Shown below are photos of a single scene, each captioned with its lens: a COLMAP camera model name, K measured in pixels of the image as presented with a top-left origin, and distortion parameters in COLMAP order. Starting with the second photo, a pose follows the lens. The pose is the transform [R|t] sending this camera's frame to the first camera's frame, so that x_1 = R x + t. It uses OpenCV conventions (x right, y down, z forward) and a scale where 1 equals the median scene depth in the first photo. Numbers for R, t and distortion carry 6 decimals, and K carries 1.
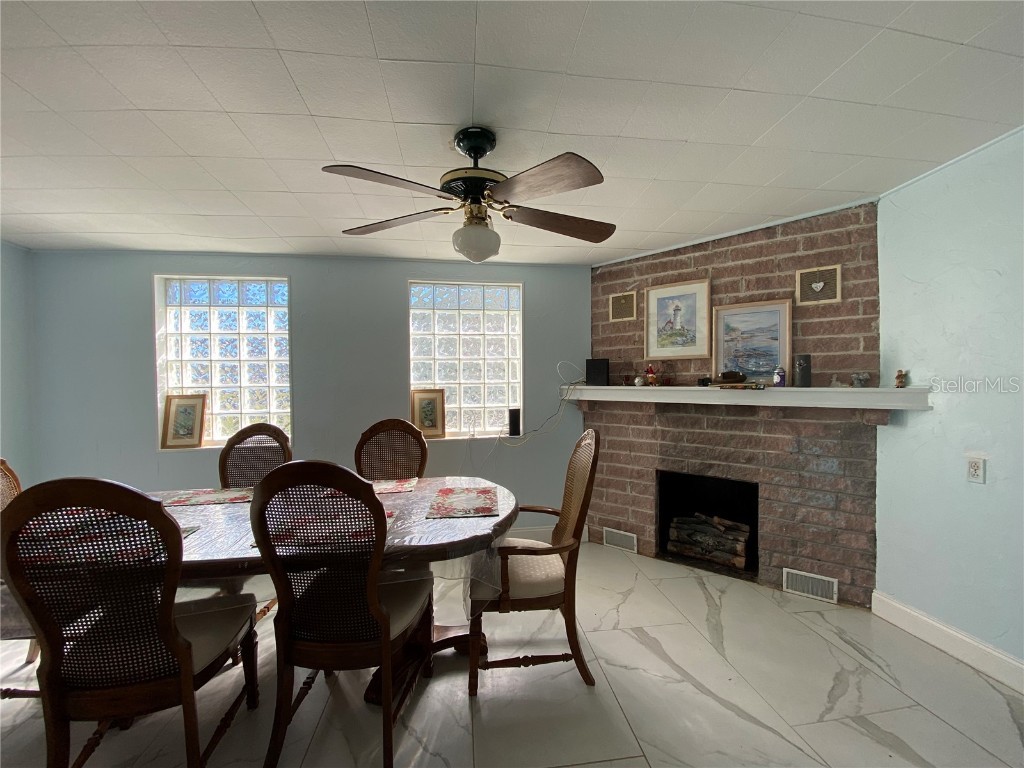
lens RADIAL K [[413.6, 0, 512.0], [0, 413.6, 384.0], [0, 0, 1]] dist [0.048594, -0.008660]
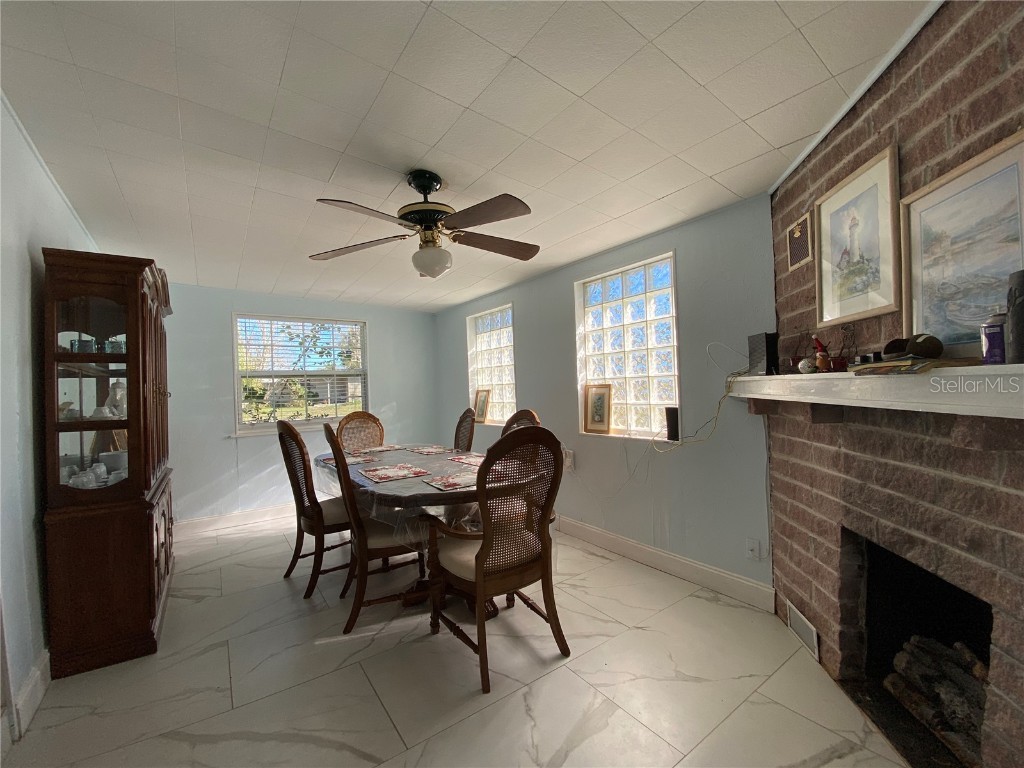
lens RADIAL K [[417.9, 0, 512.0], [0, 417.9, 384.0], [0, 0, 1]] dist [0.000292, -0.009103]
pose [[0.472060, -0.013226, -0.881467, 0.643330], [0.015671, 0.999855, -0.006610, 0.016634], [0.881427, -0.010693, 0.472199, 0.372760]]
